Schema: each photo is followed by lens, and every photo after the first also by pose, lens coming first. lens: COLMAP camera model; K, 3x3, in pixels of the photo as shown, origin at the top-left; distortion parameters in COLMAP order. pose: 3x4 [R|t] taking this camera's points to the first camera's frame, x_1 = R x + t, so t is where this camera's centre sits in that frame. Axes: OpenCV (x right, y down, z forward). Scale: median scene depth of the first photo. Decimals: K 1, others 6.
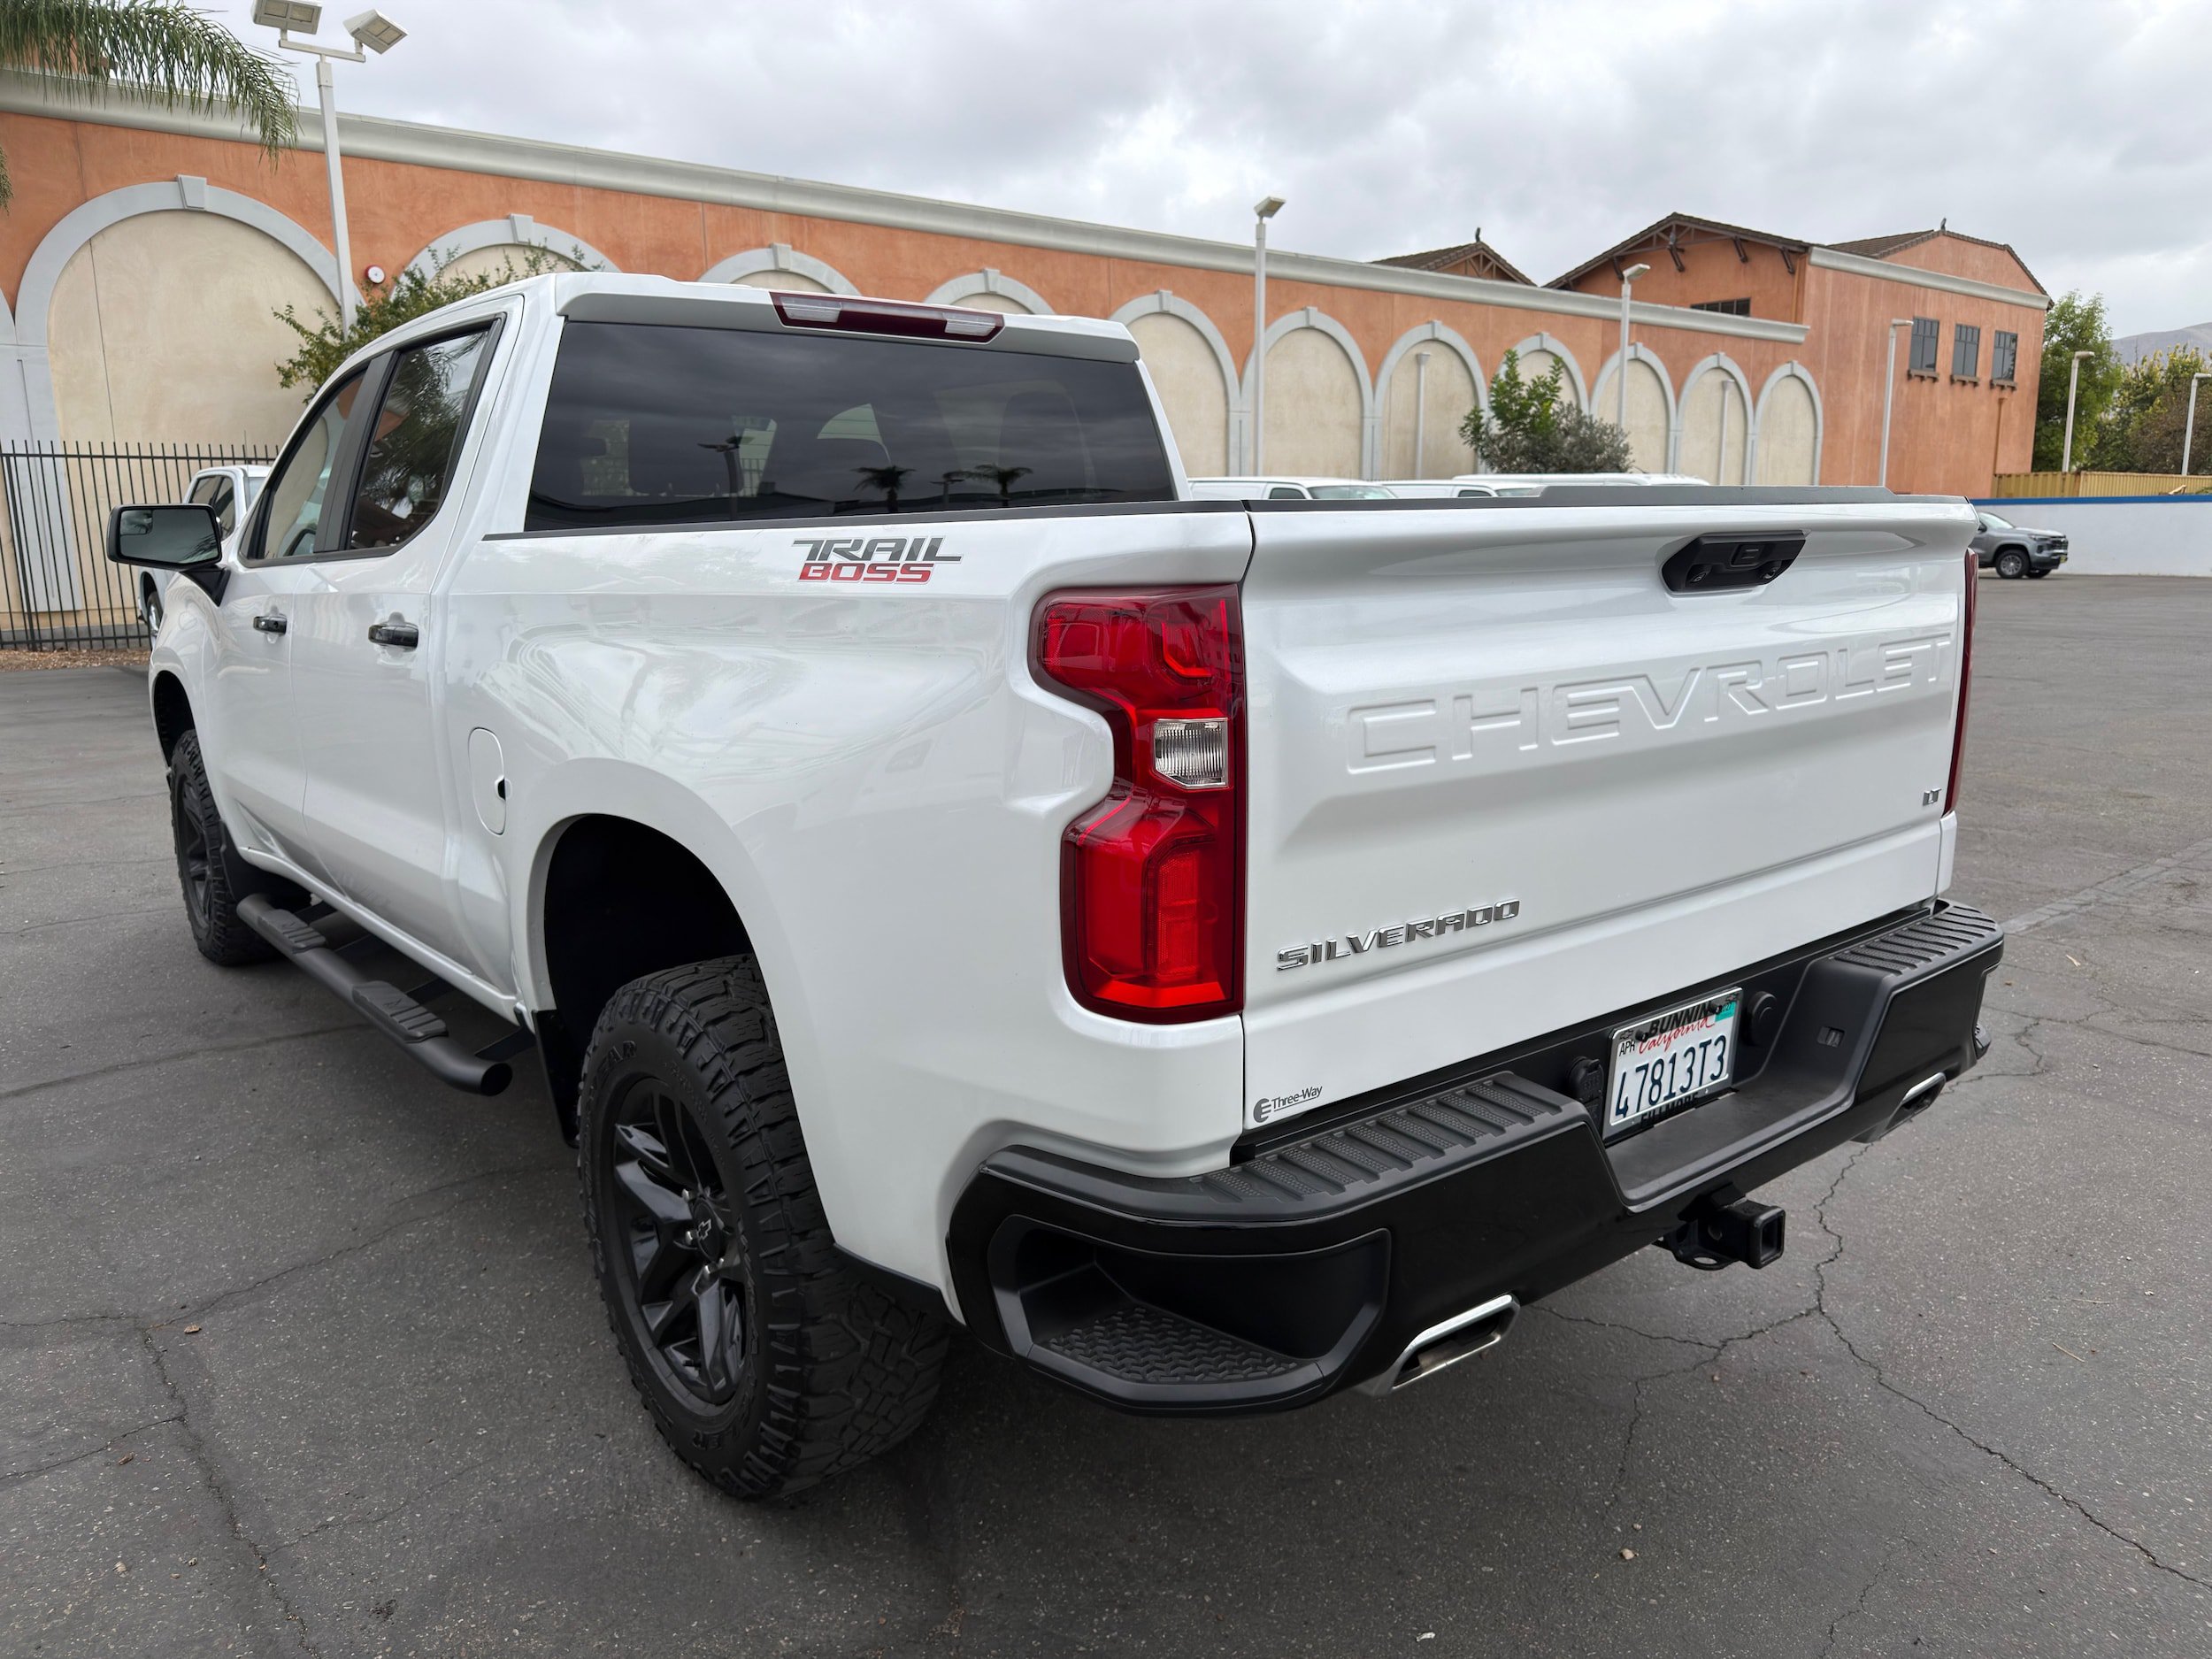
lens RADIAL K [[1585.8, 0, 1106.6], [0, 1585.8, 820.6], [0, 0, 1]] dist [0.003920, -0.002540]
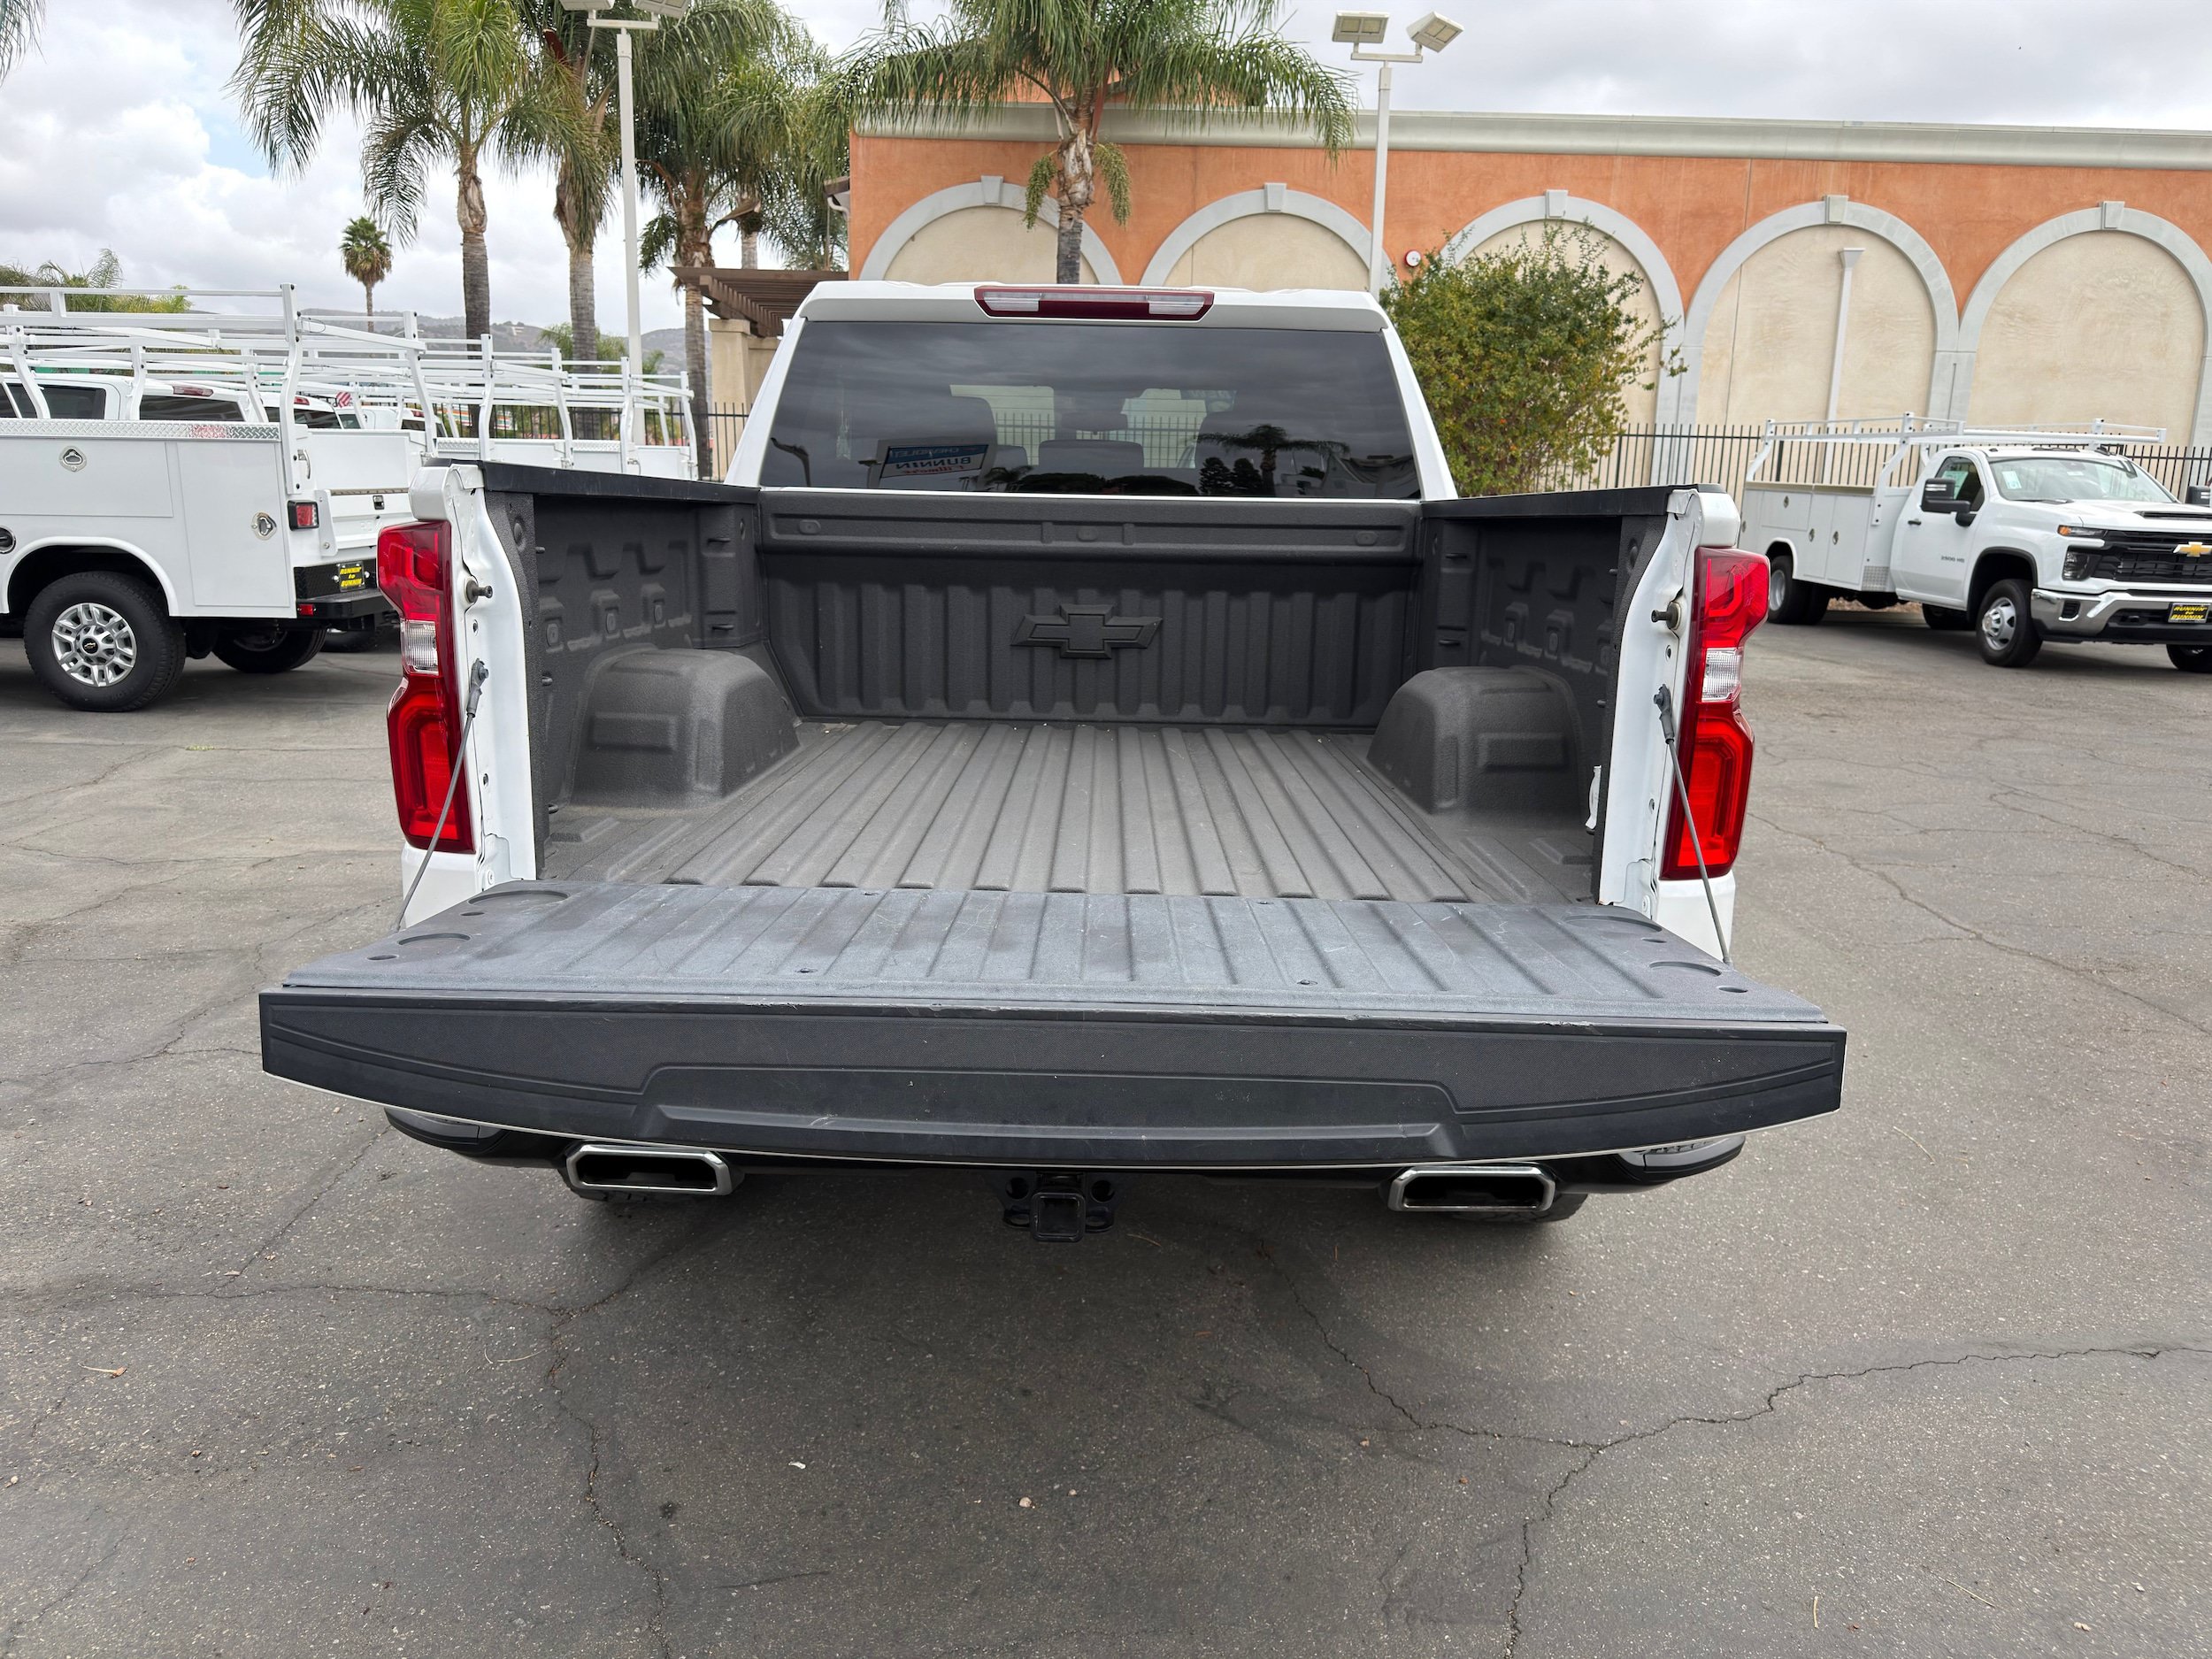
lens RADIAL K [[1583.3, 0, 1099.1], [0, 1583.3, 821.7], [0, 0, 1]] dist [0.011323, -0.000226]
pose [[0.771207, 0.157911, -0.616688, 0.119601], [-0.146115, 0.986791, 0.069954, -0.006735], [0.619588, 0.036159, 0.784094, 0.026487]]
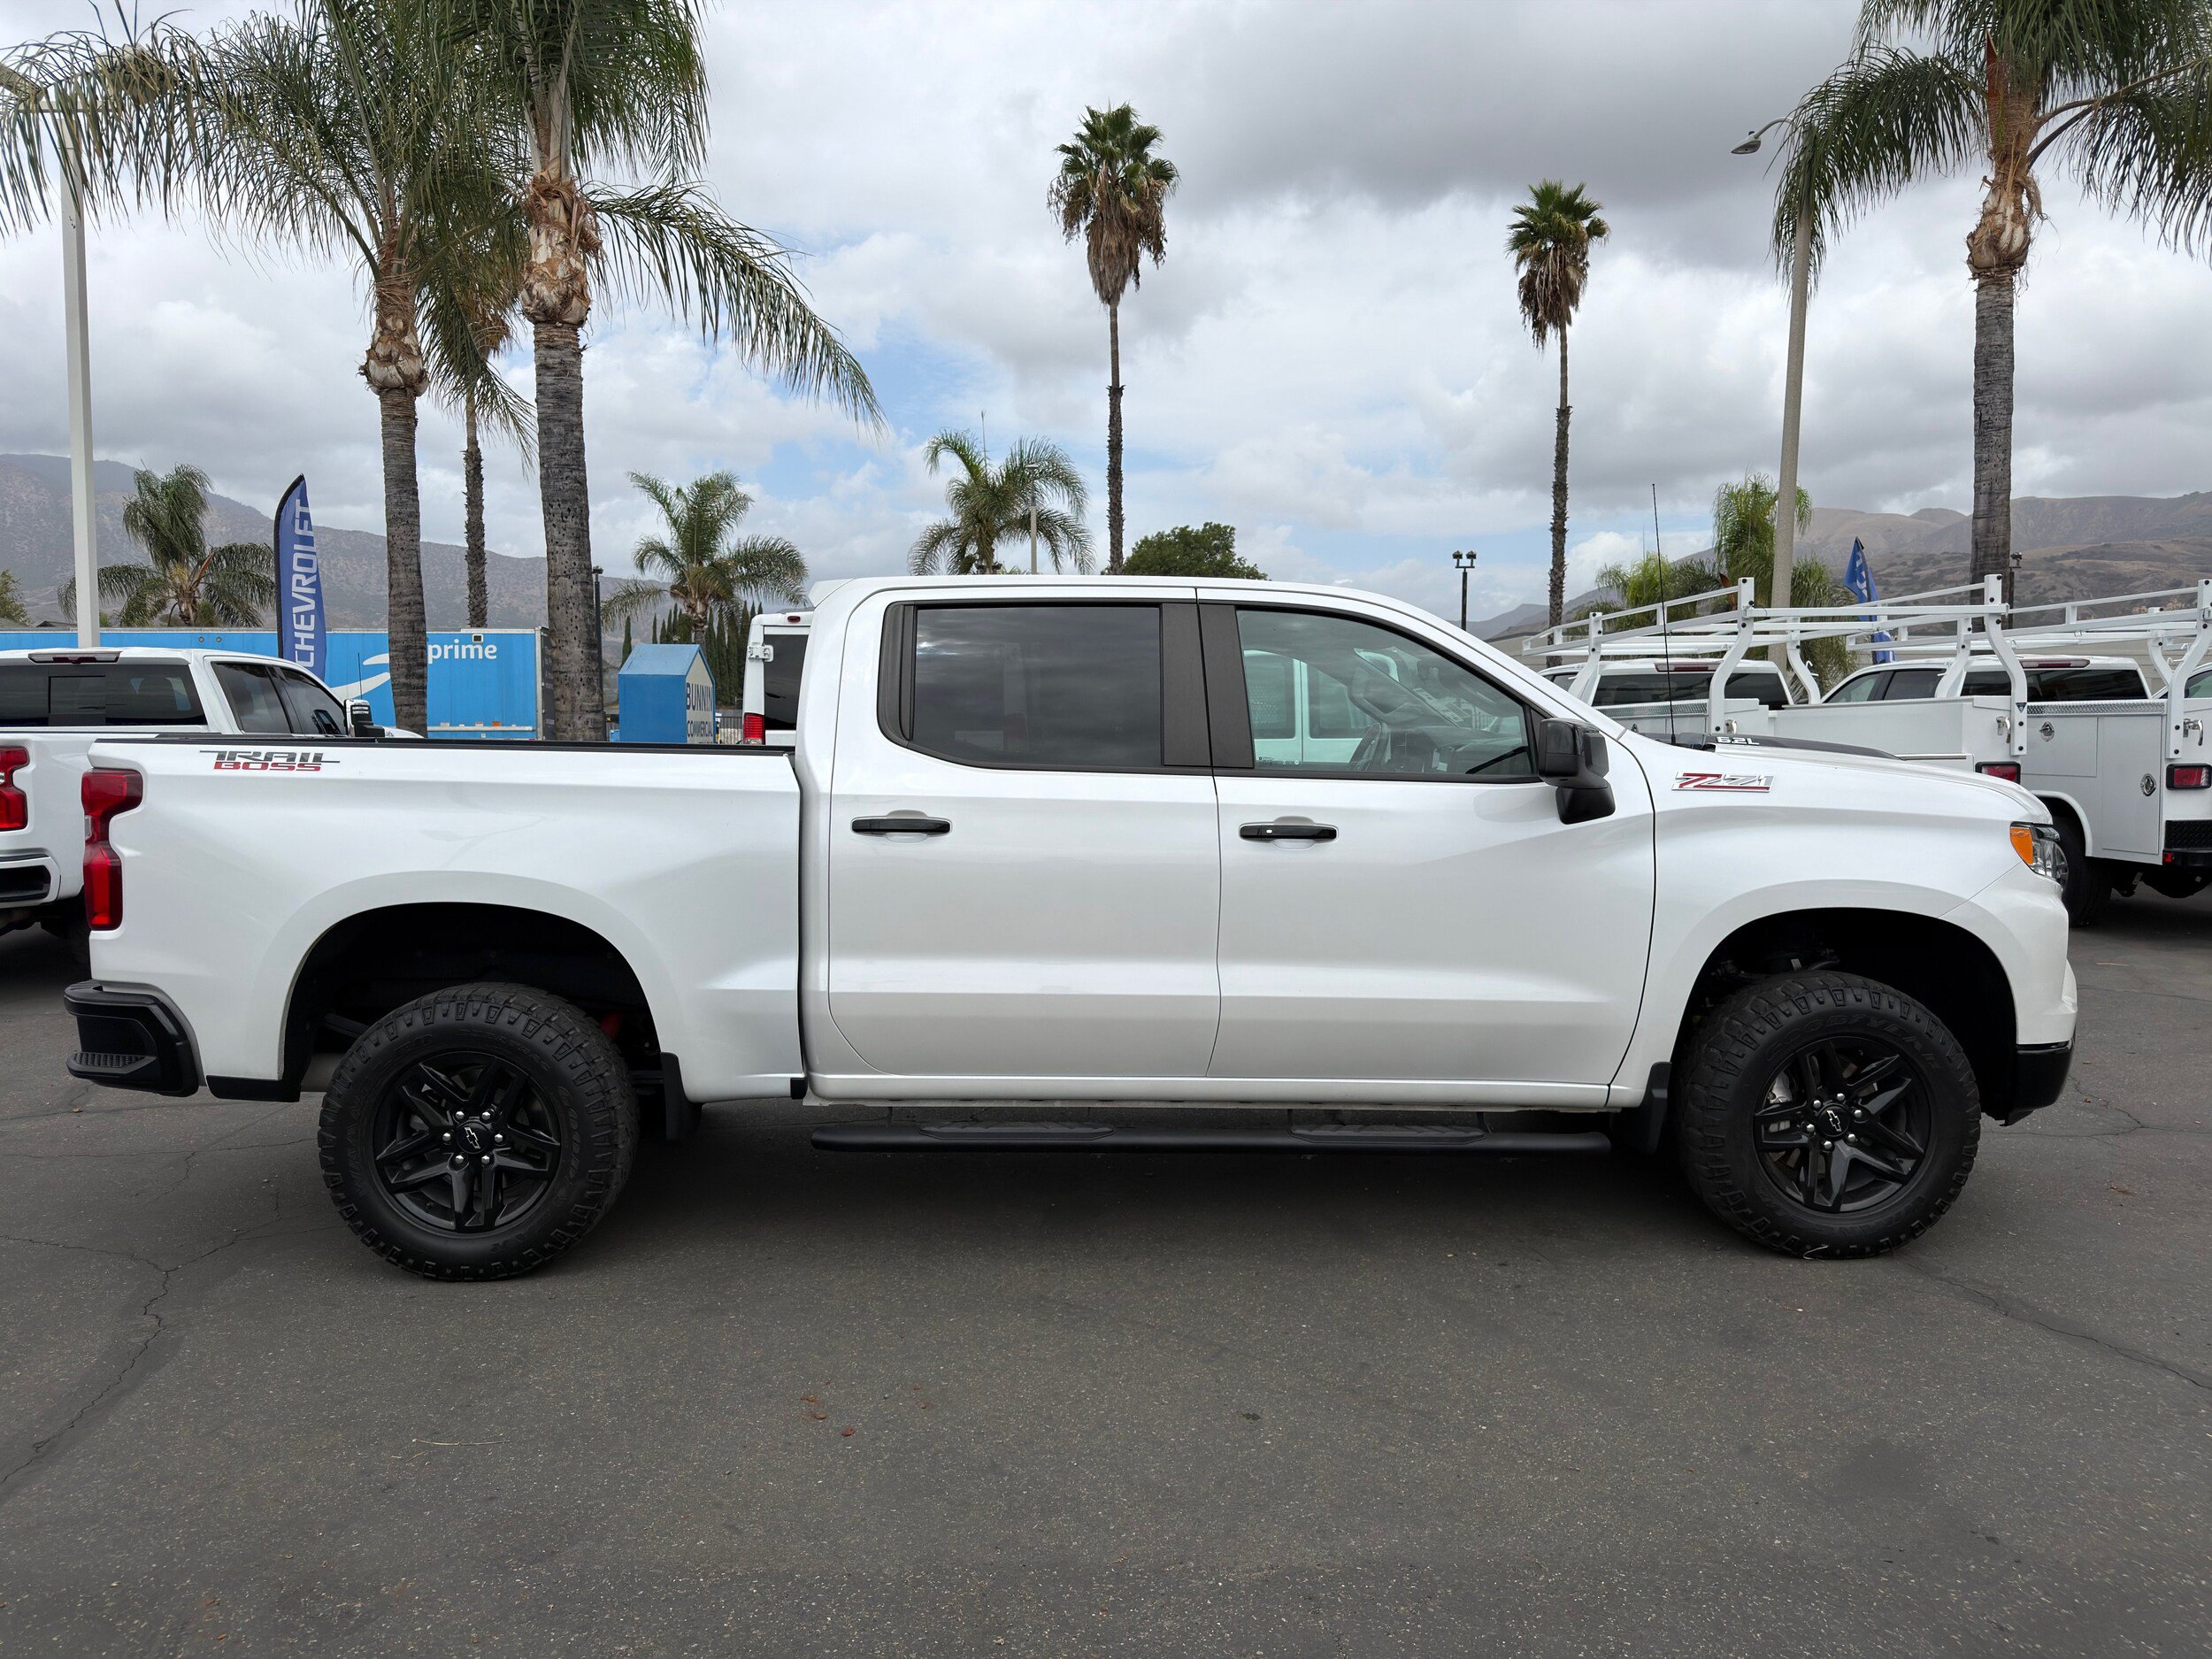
lens RADIAL K [[1577.7, 0, 1115.3], [0, 1577.7, 832.6], [0, 0, 1]] dist [0.025202, -0.026360]
pose [[-0.603968, 0.063458, -0.794478, 0.179375], [-0.141578, 0.972430, 0.185300, -0.082345], [0.784333, 0.224396, -0.578332, 0.409300]]
